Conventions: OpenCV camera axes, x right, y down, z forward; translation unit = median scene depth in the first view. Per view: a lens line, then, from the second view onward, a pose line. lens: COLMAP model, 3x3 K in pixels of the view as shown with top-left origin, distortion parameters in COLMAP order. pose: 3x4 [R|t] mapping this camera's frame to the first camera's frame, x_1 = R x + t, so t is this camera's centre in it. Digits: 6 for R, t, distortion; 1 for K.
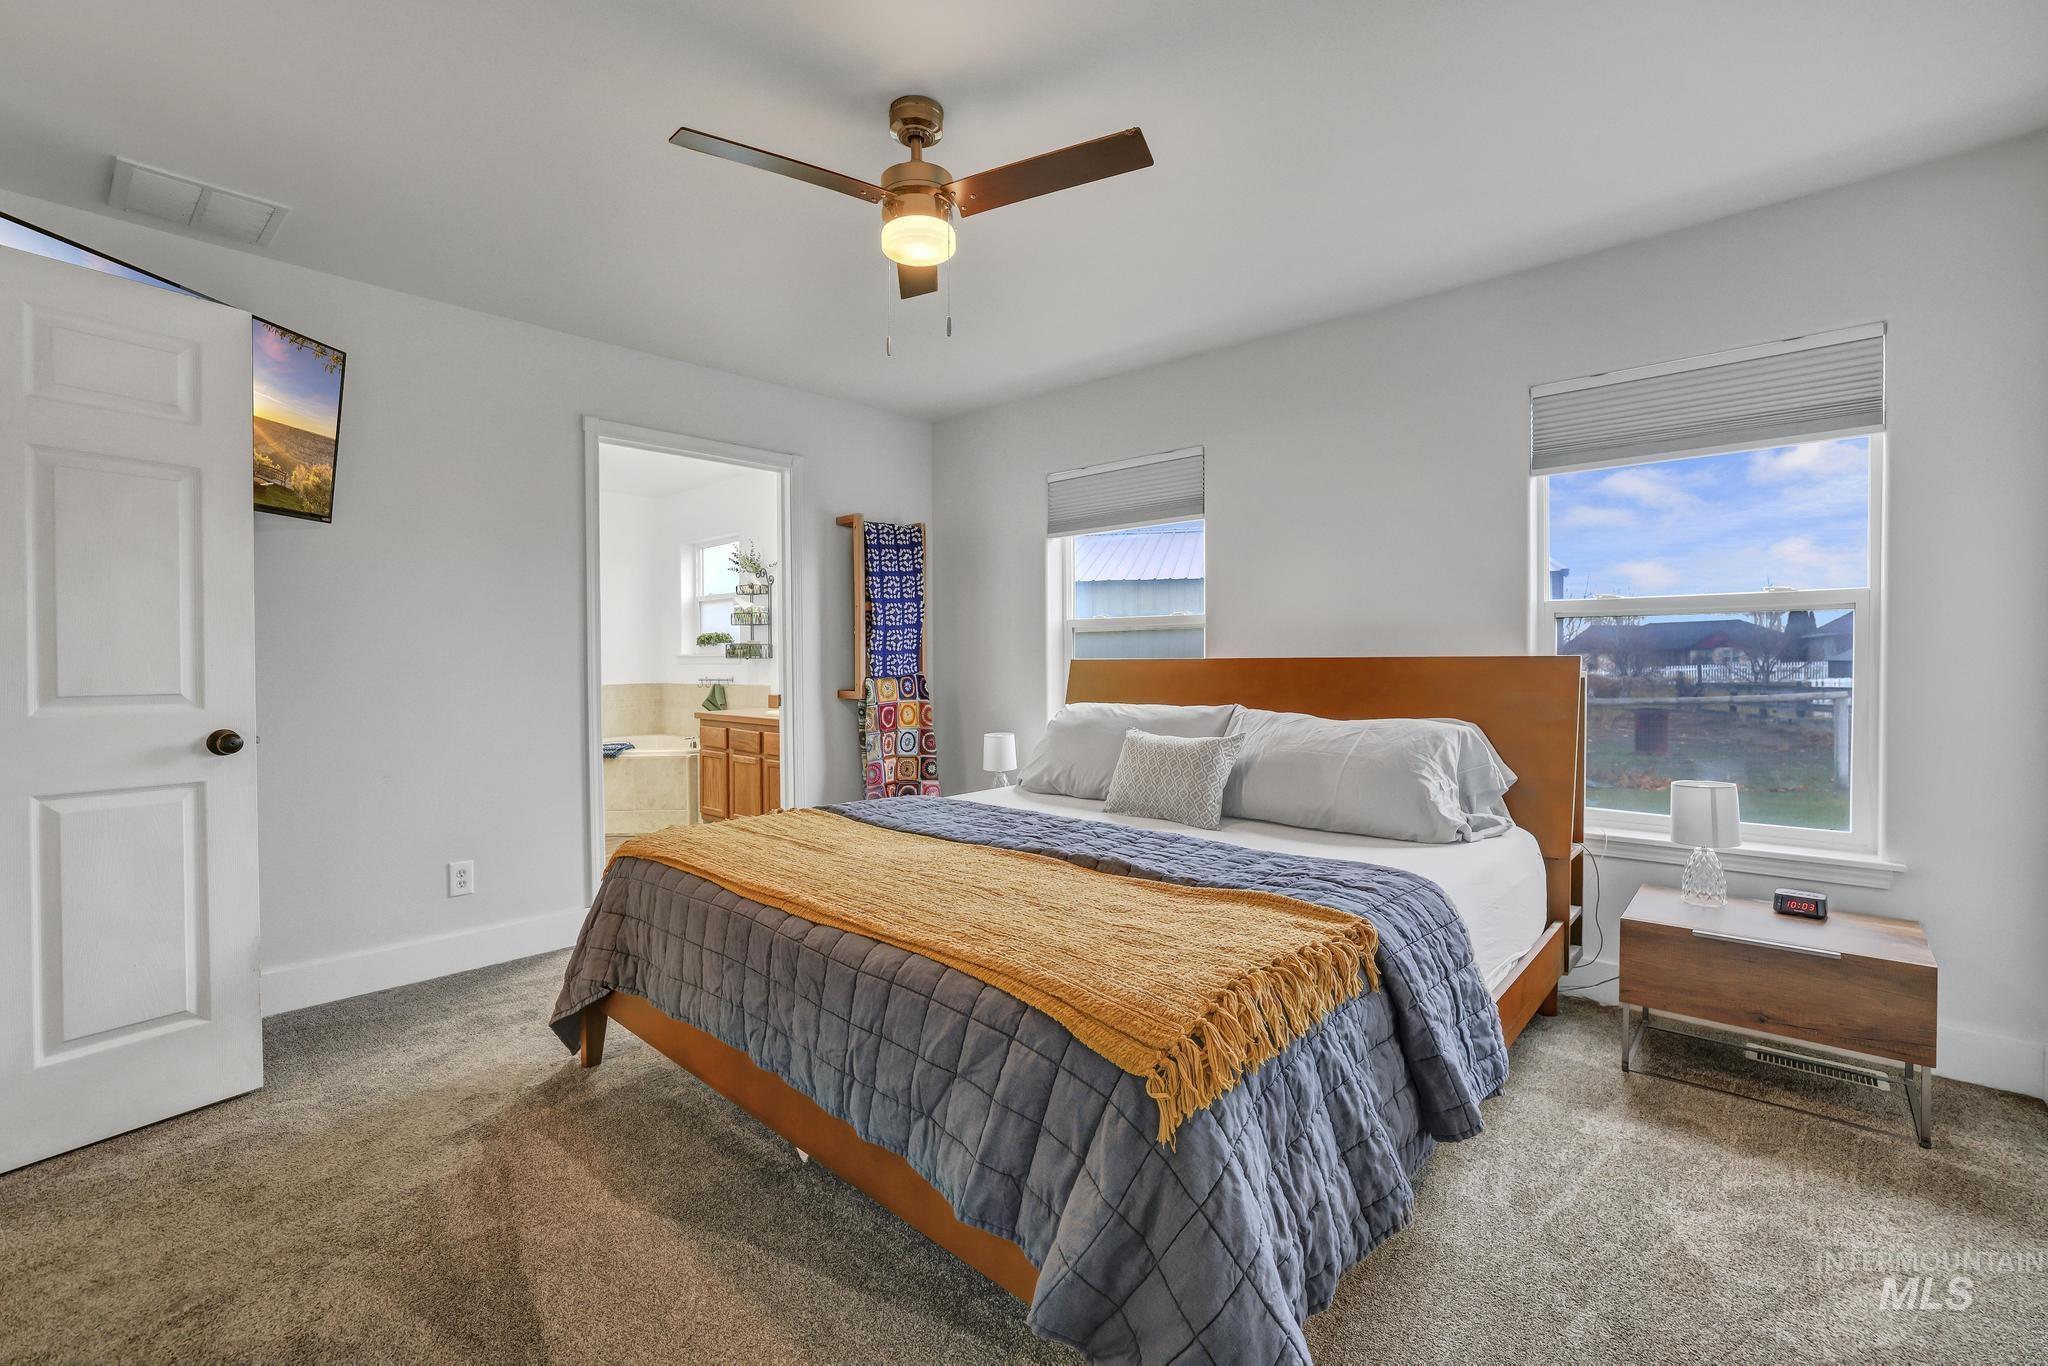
lens RADIAL K [[886.7, 0, 1014.2], [0, 886.7, 666.3], [0, 0, 1]] dist [-0.046125, 0.018576]
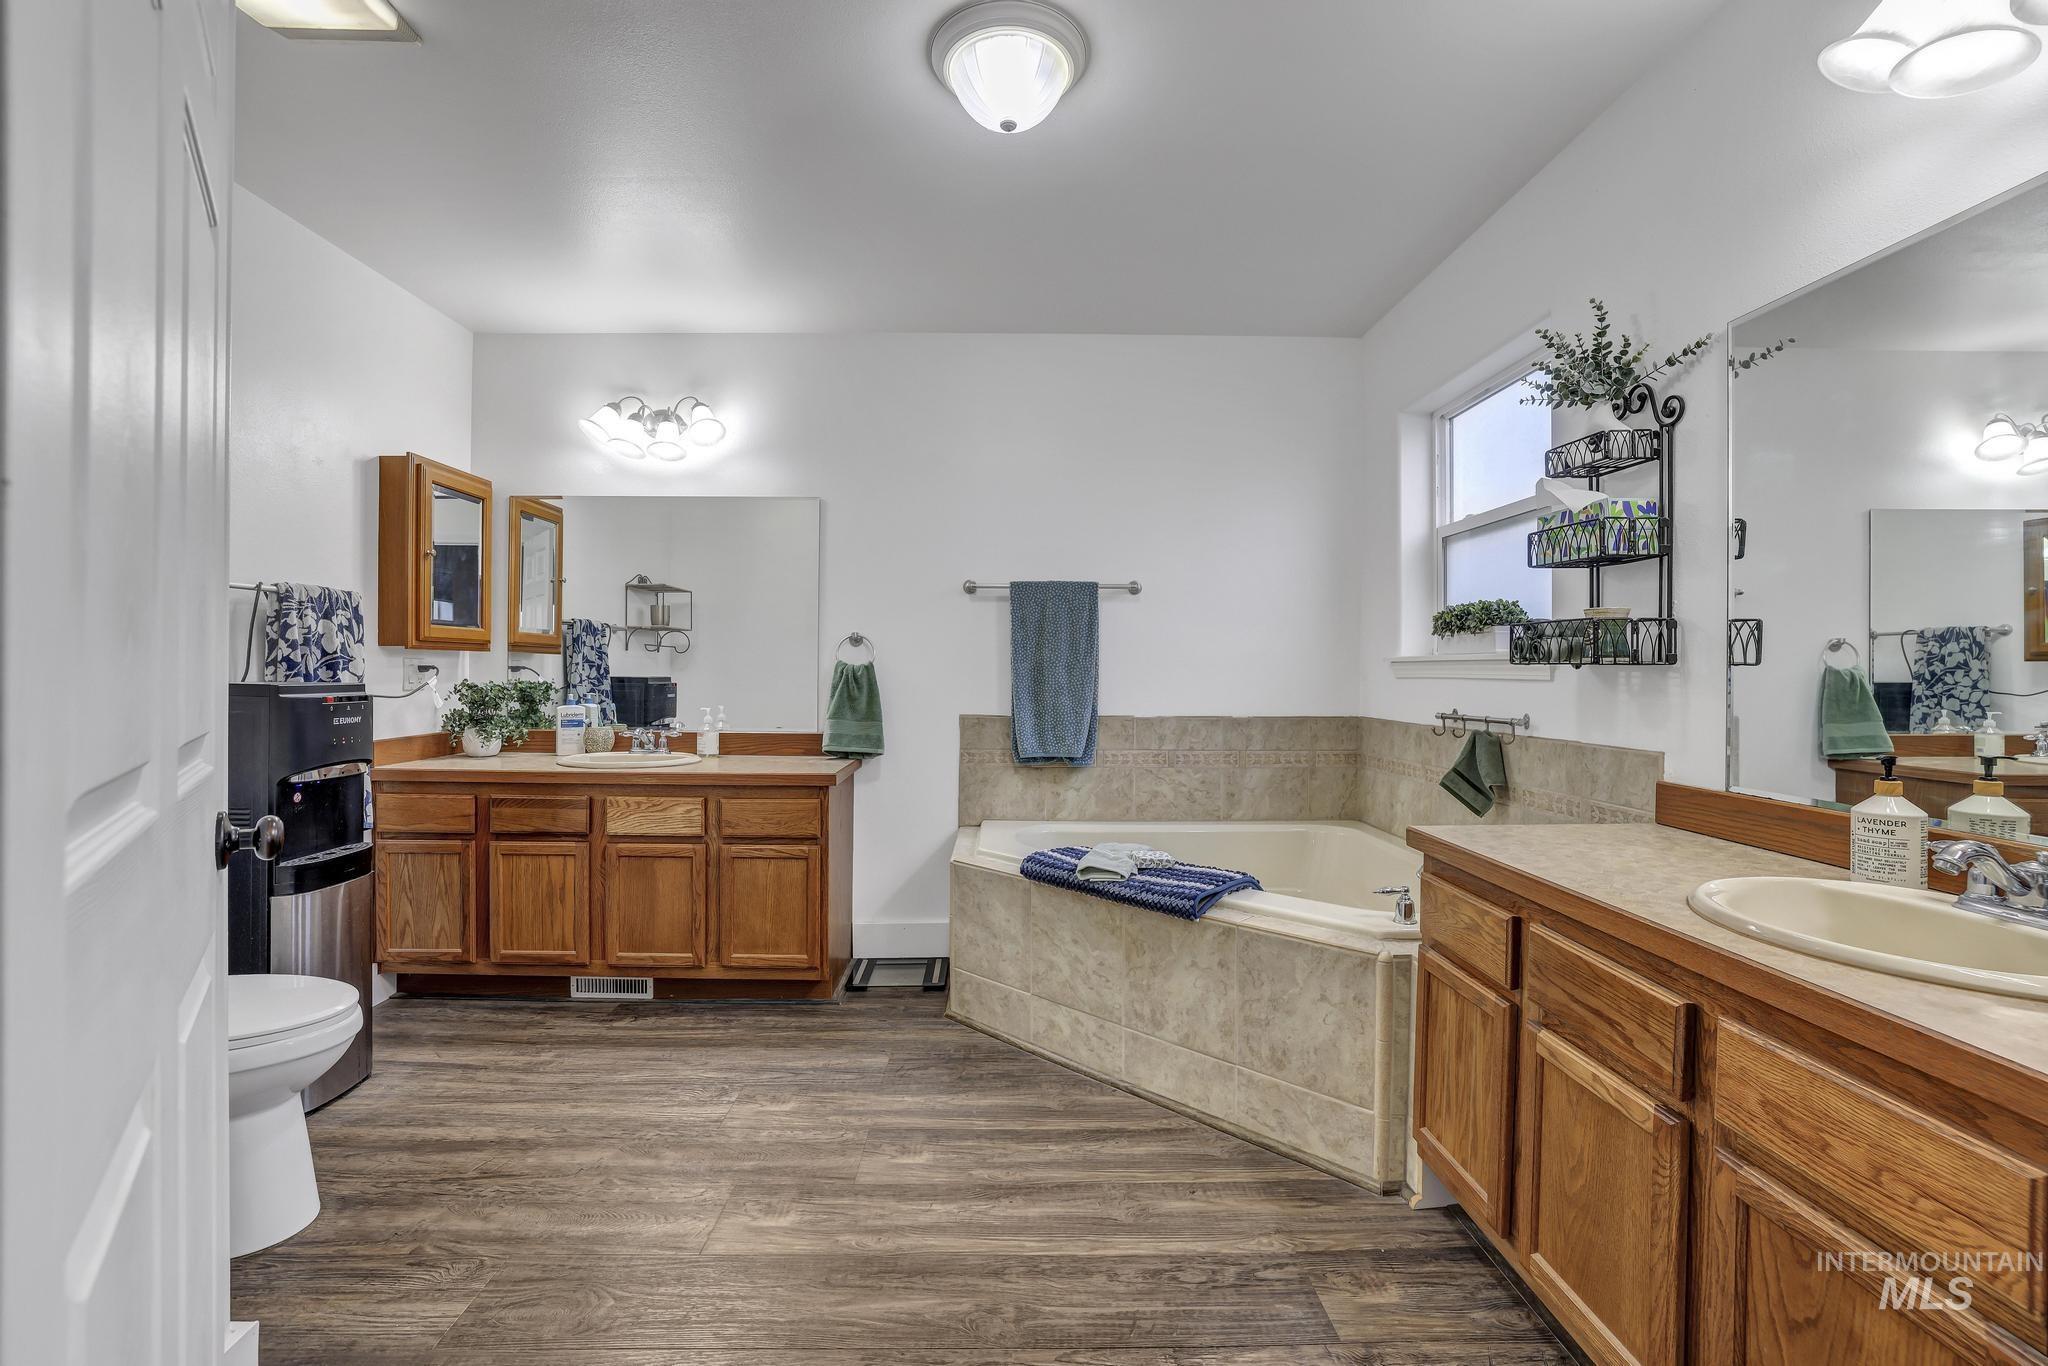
lens RADIAL K [[886.7, 0, 1014.2], [0, 886.7, 666.3], [0, 0, 1]] dist [-0.046125, 0.018576]
pose [[0.683065, 0.008634, -0.730307, -0.209524], [-0.017341, 0.999840, -0.004399, -0.003256], [0.730152, 0.015669, 0.683105, 0.624963]]
